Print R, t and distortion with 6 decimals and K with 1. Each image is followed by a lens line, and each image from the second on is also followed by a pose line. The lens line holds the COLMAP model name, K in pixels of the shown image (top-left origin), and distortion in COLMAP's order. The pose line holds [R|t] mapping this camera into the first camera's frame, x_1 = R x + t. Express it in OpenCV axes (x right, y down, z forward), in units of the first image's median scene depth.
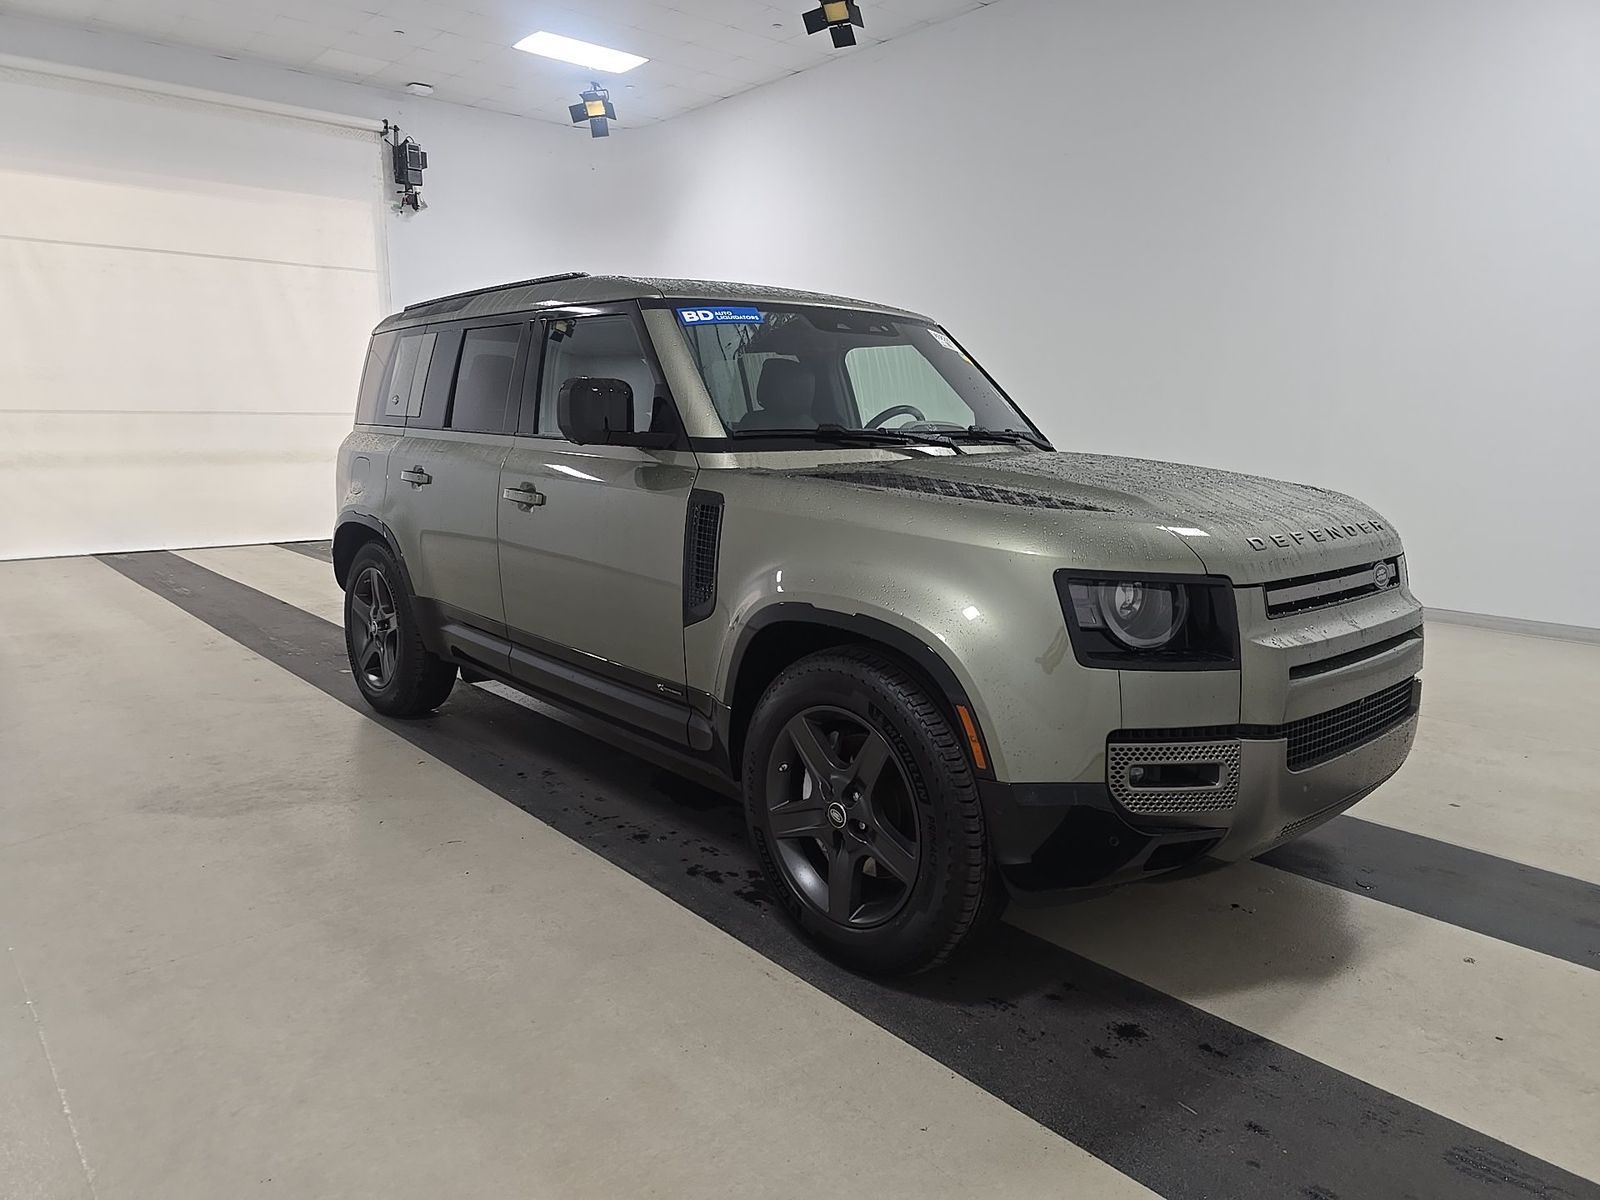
lens RADIAL K [[1067.3, 0, 800.0], [0, 1067.3, 600.0], [0, 0, 1]] dist [0.025311, -0.001447]
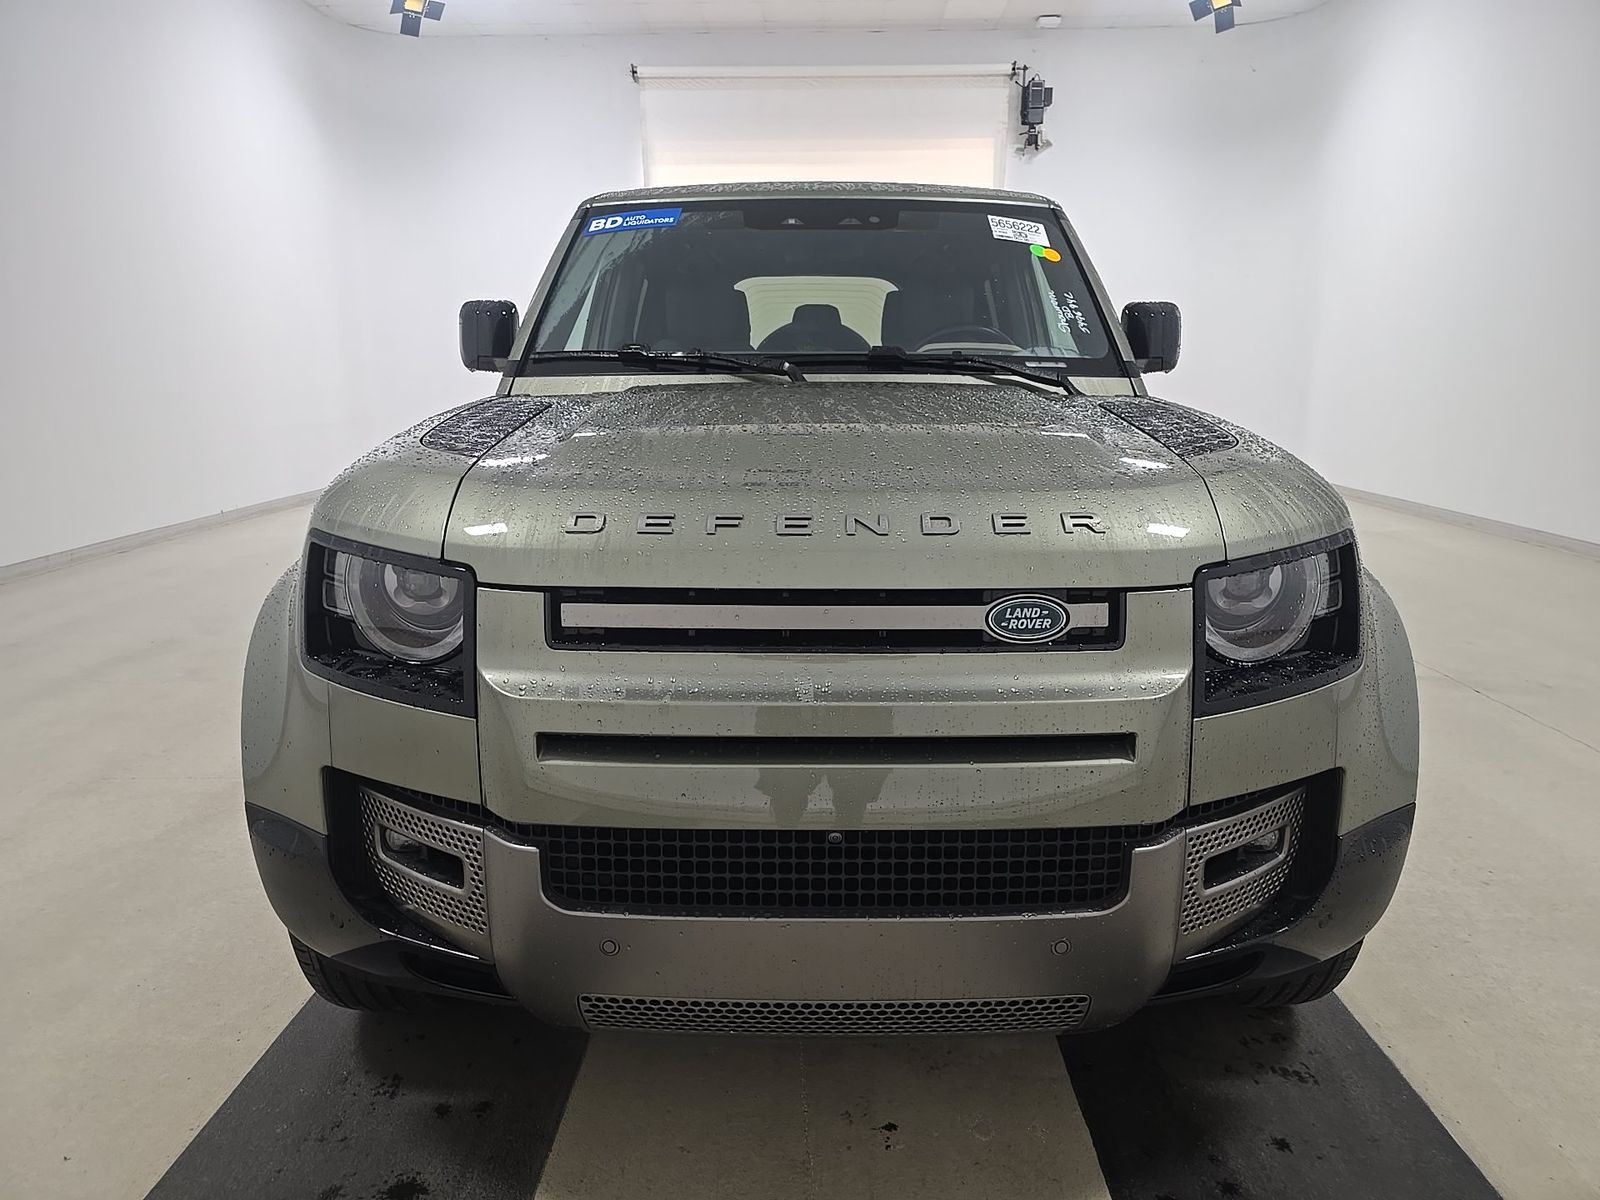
lens RADIAL K [[1067.3, 0, 800.0], [0, 1067.3, 600.0], [0, 0, 1]] dist [0.025311, -0.001447]
pose [[0.747786, 0.137058, -0.649639, 0.483328], [-0.109139, 0.990526, 0.083349, -0.038624], [0.654908, 0.008574, 0.755660, 0.335992]]
